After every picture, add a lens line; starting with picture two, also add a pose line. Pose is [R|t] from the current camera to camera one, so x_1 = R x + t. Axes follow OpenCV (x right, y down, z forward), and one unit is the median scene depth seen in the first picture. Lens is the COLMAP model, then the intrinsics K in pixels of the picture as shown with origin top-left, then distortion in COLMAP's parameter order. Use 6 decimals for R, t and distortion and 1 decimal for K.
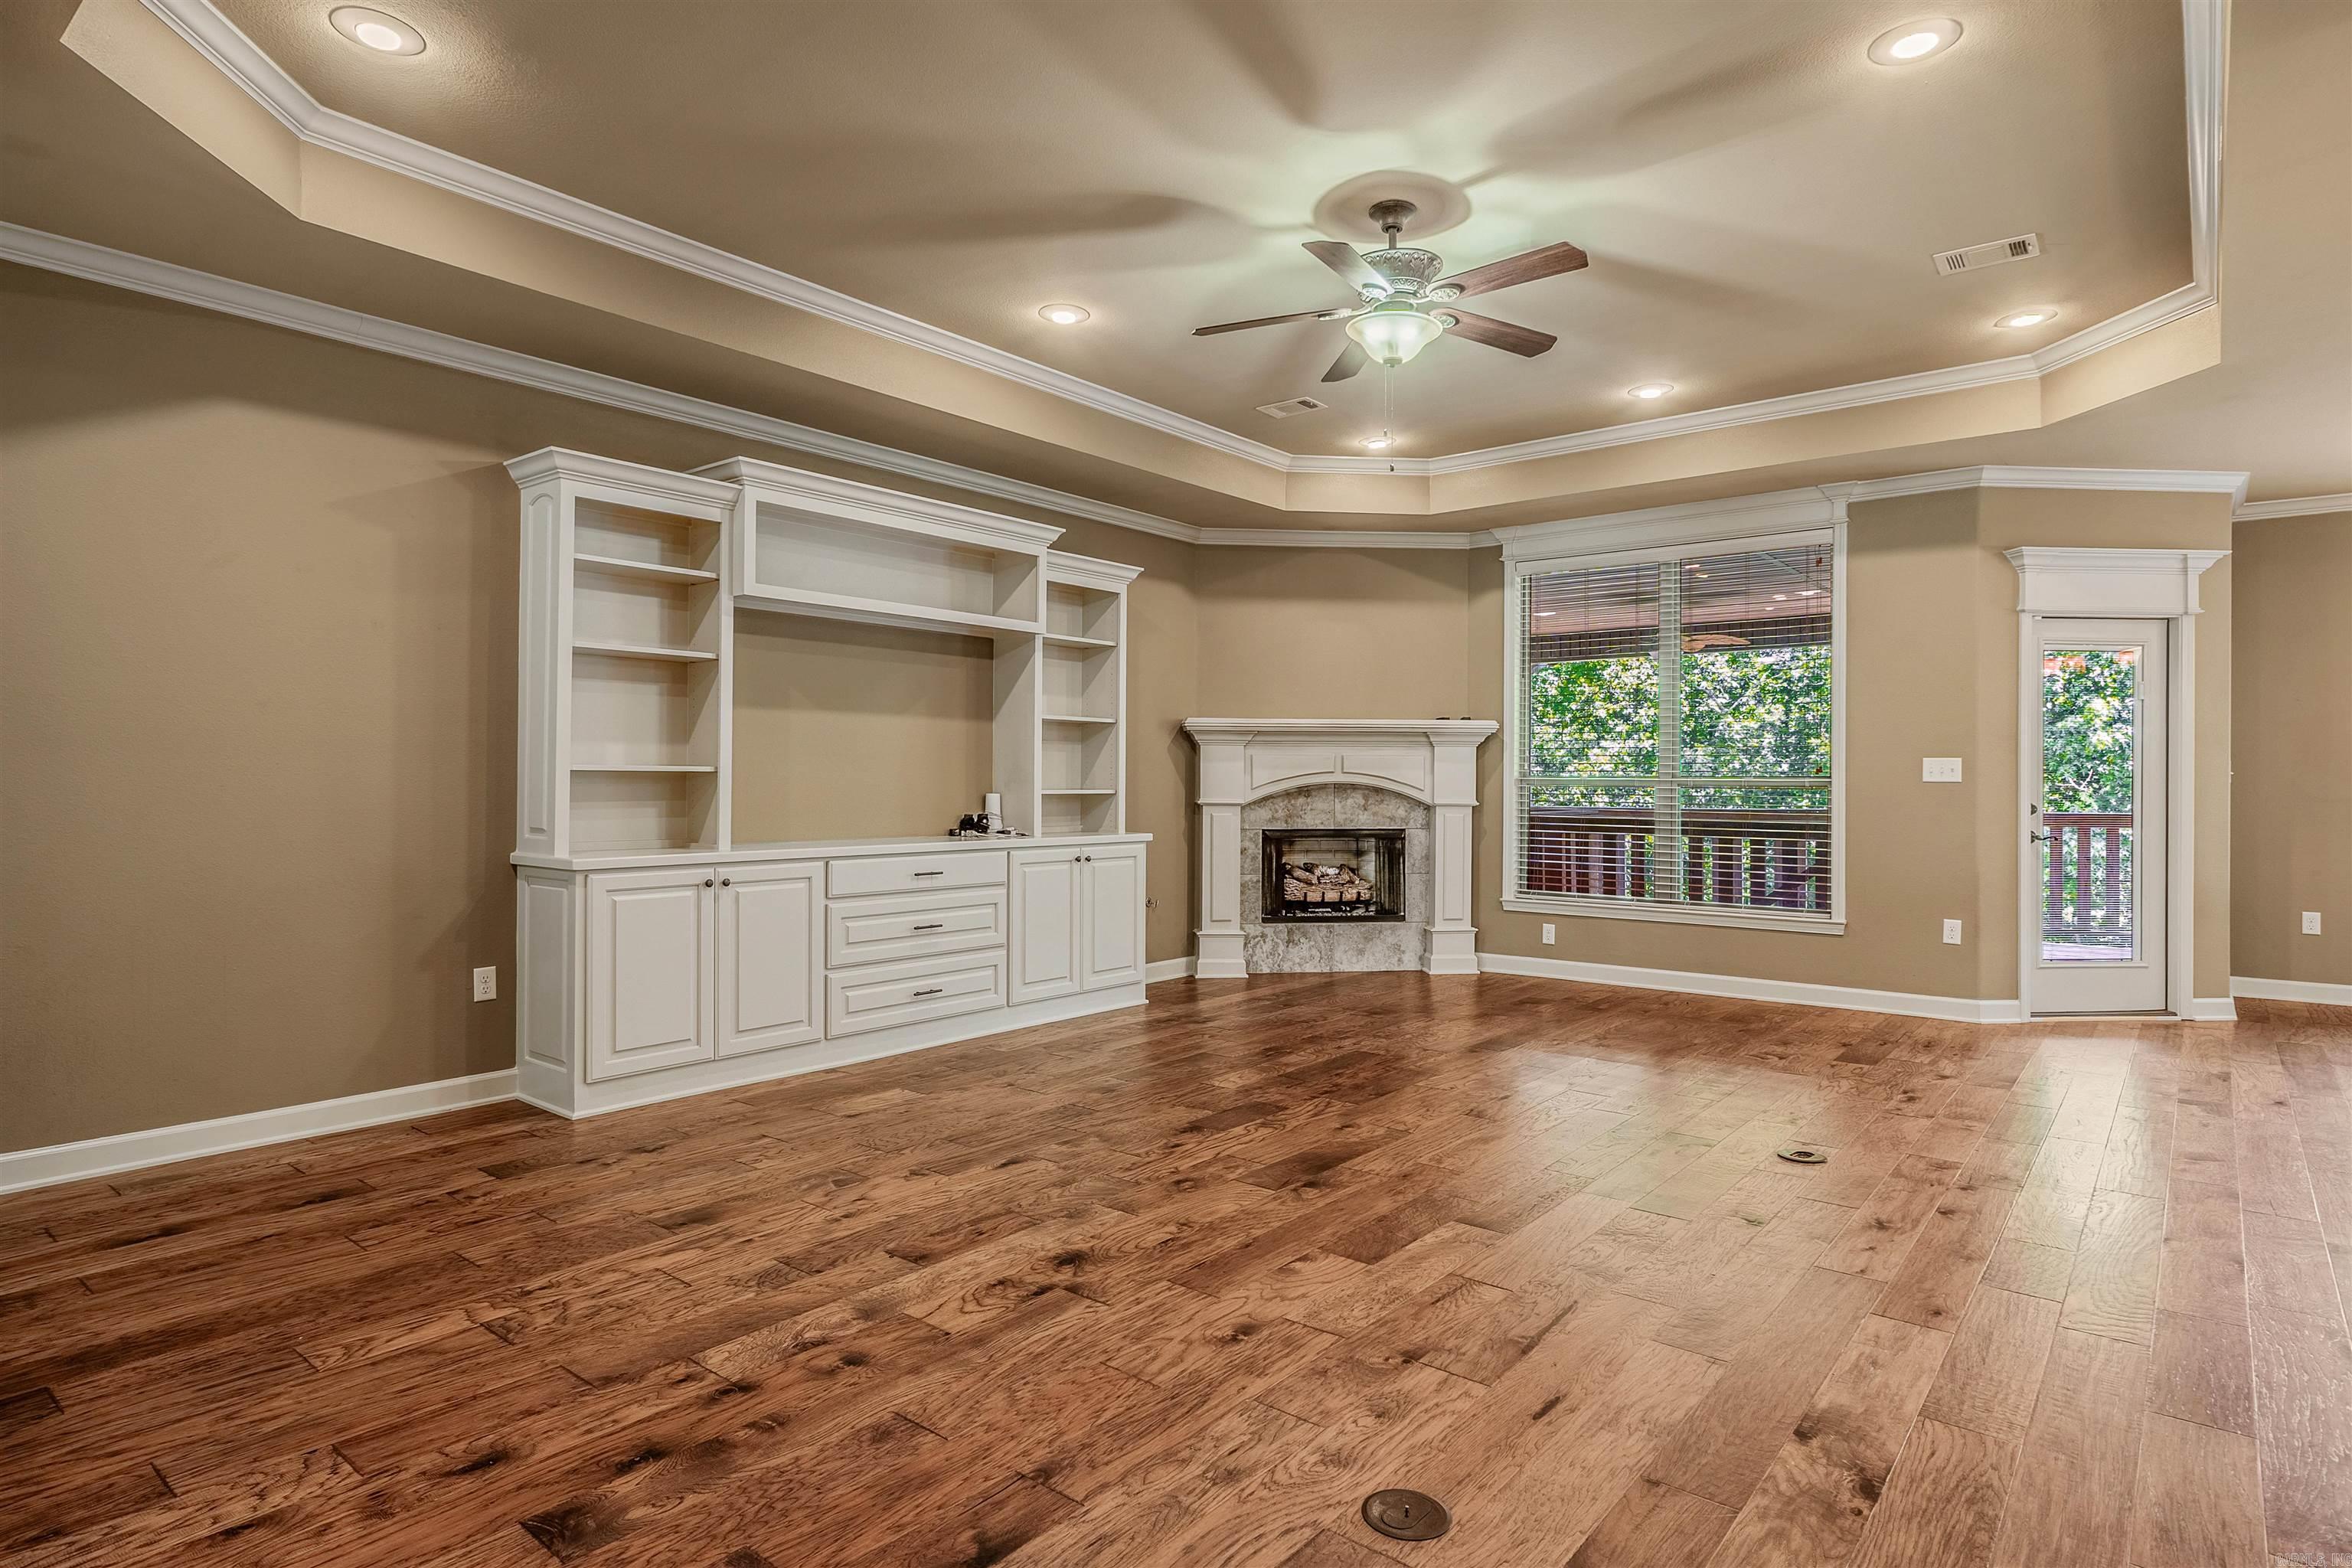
lens RADIAL K [[1288.9, 0, 1161.6], [0, 1288.9, 777.5], [0, 0, 1]] dist [-0.000806, -0.002597]
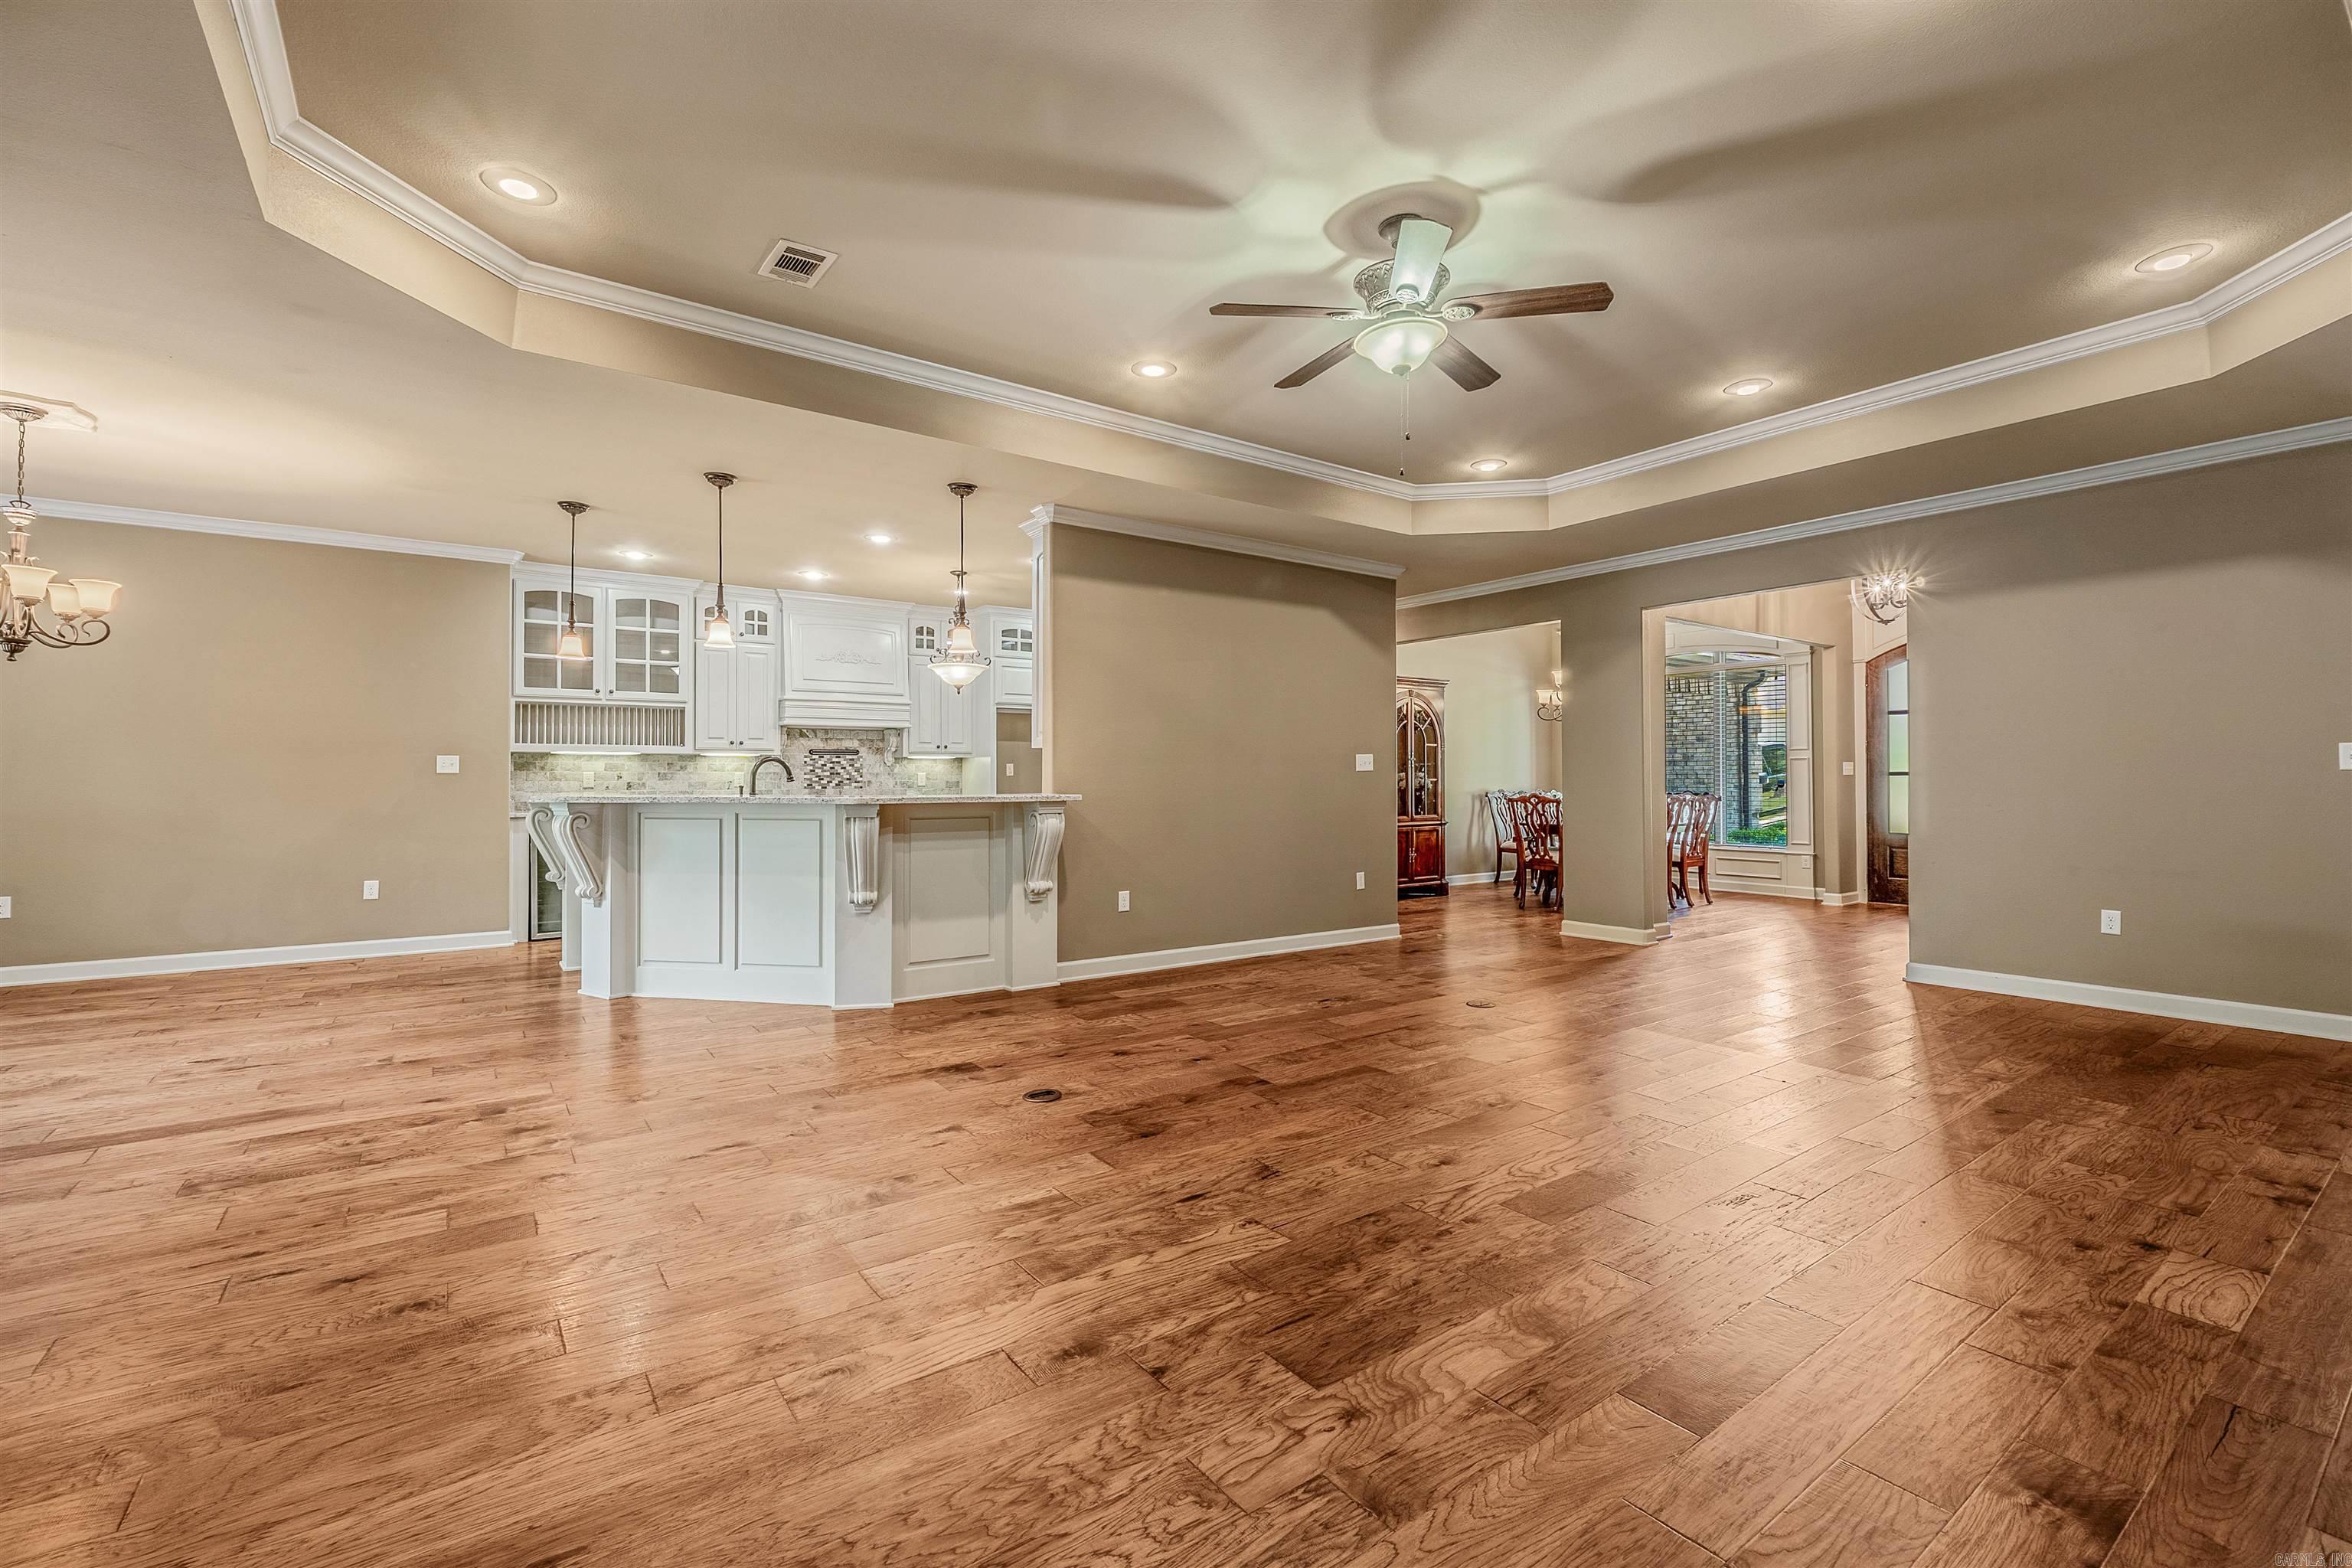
lens RADIAL K [[1002.4, 0, 1174.9], [0, 1002.4, 766.6], [0, 0, 1]] dist [-0.005274, -0.001251]
pose [[-0.967665, -0.000017, 0.252239, 0.141656], [-0.004163, 0.999865, -0.015901, 0.010842], [-0.252204, -0.016437, -0.967534, 1.695270]]
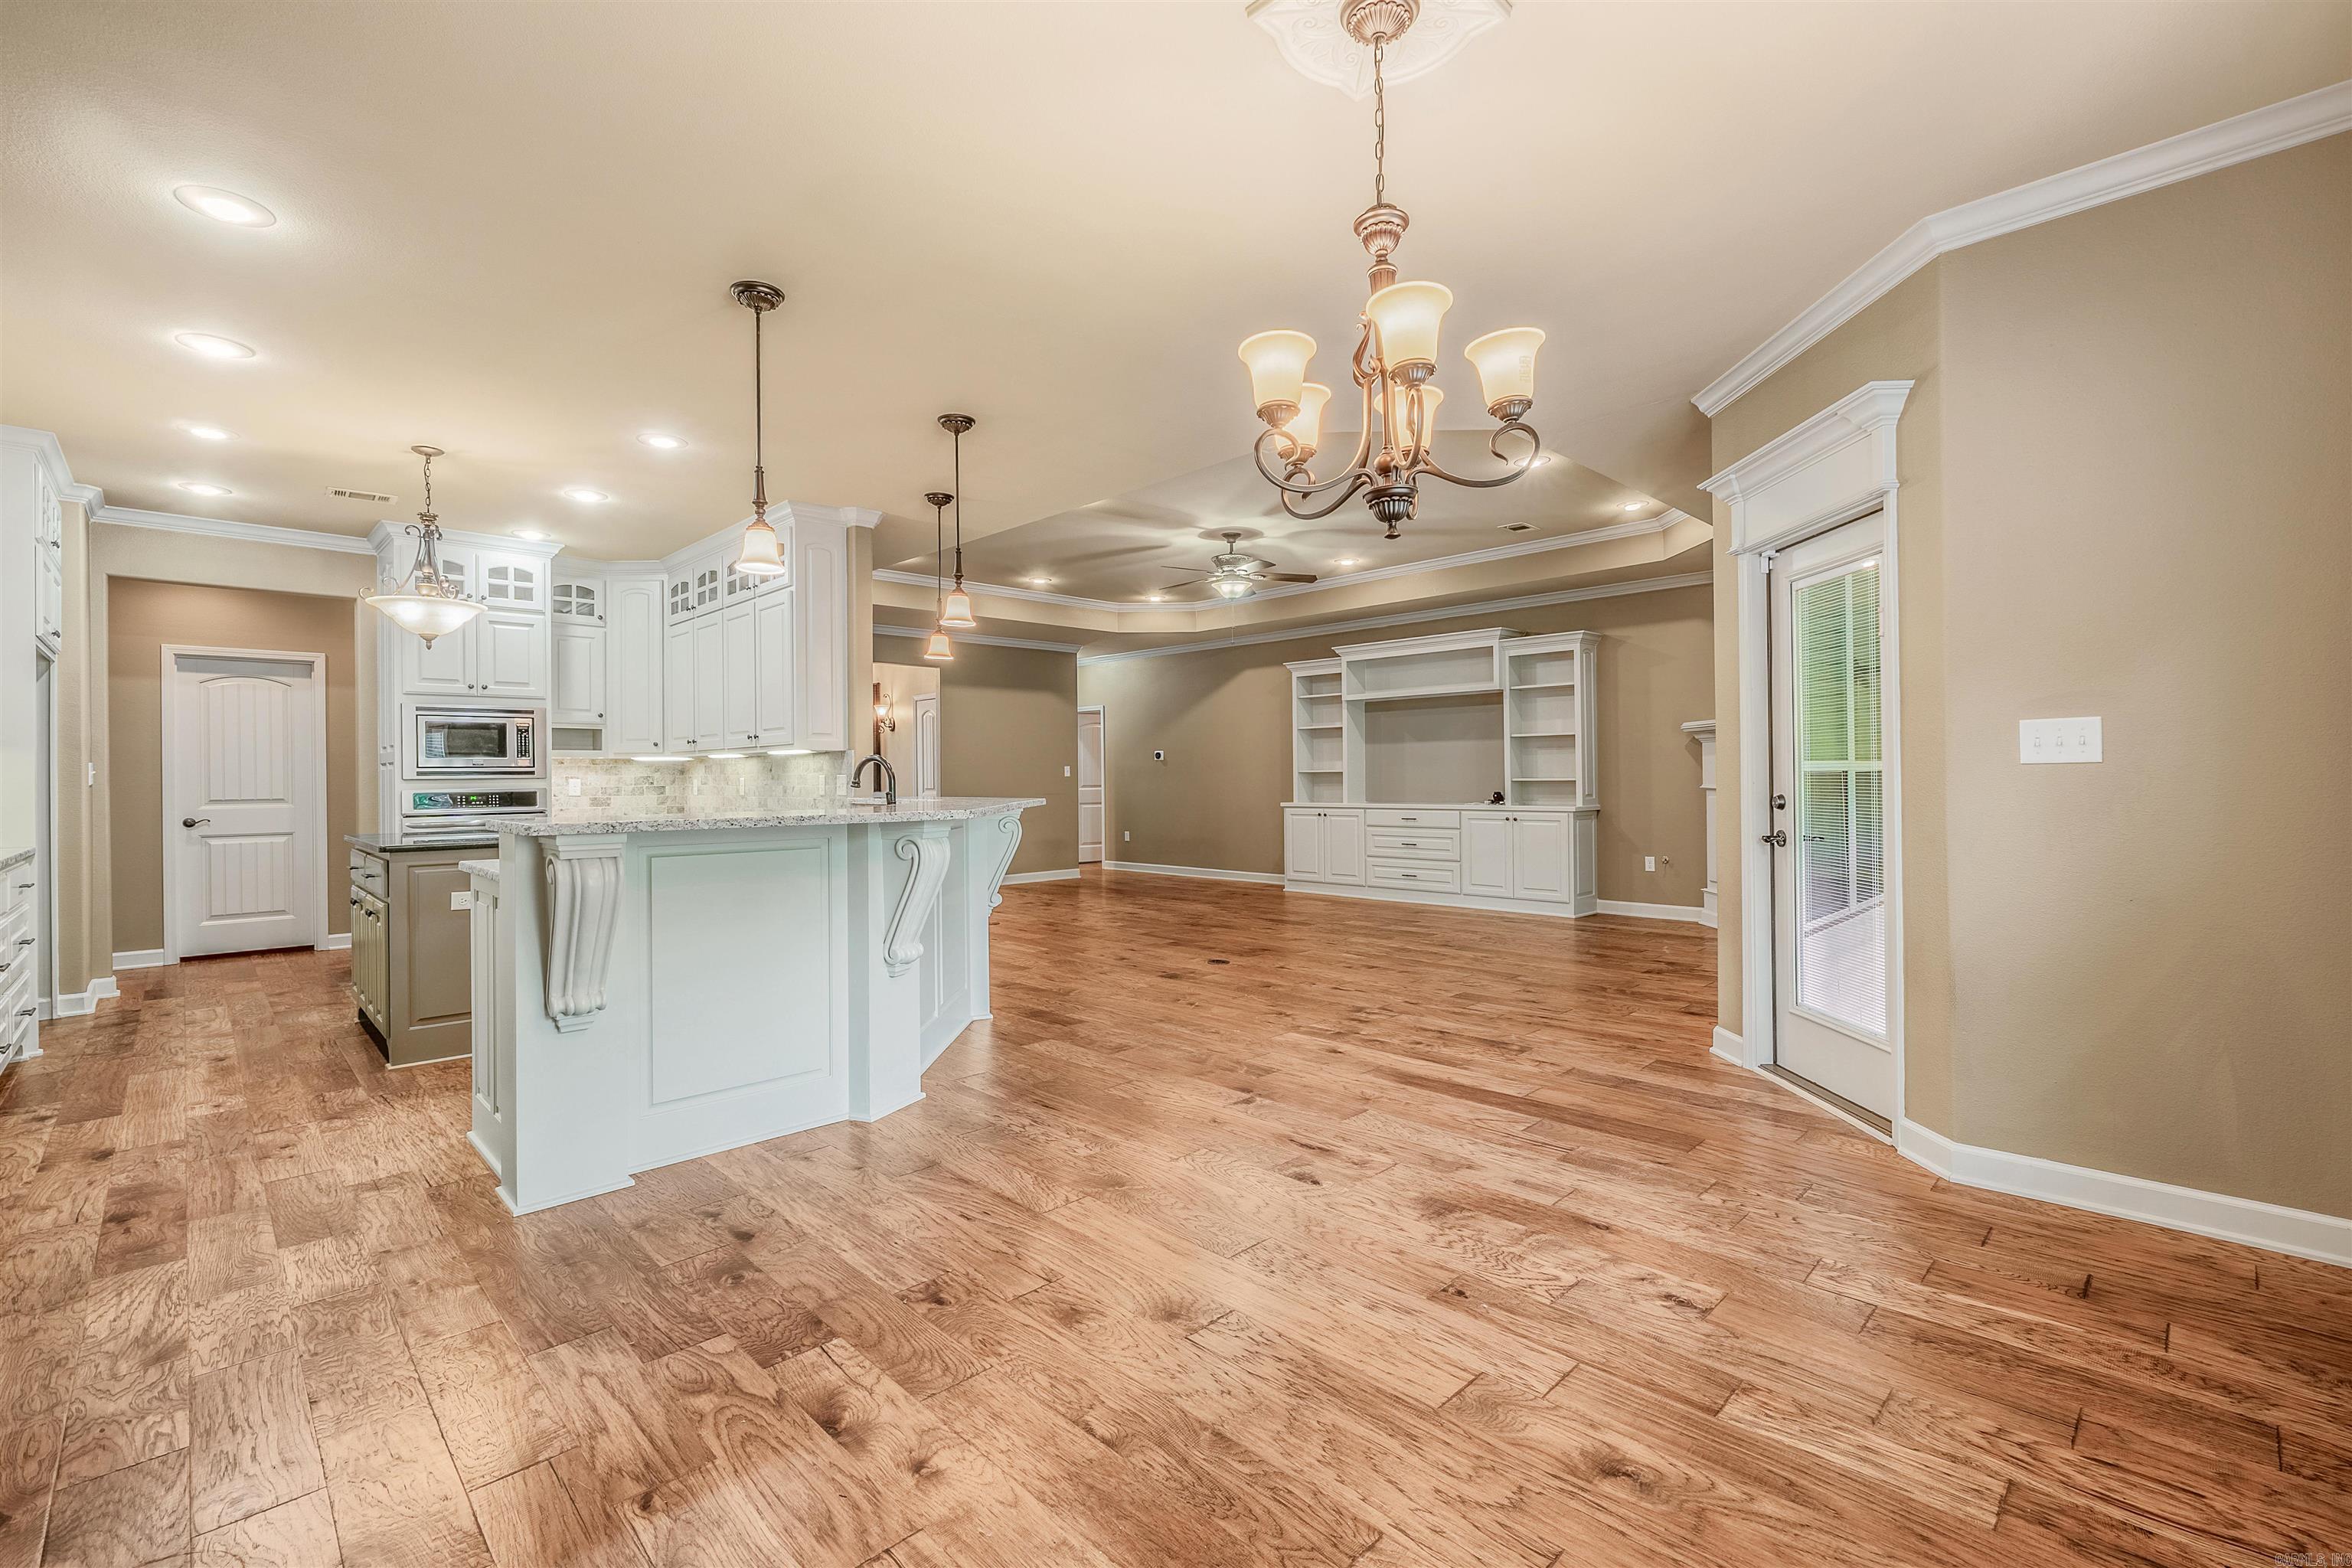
lens RADIAL K [[1017.7, 0, 1173.5], [0, 1017.7, 777.1], [0, 0, 1]] dist [-0.002421, -0.000462]
pose [[-0.112120, -0.001911, -0.993693, 1.901537], [0.013906, 0.999897, -0.003492, 0.009499], [0.993597, -0.014210, -0.112082, 1.022984]]
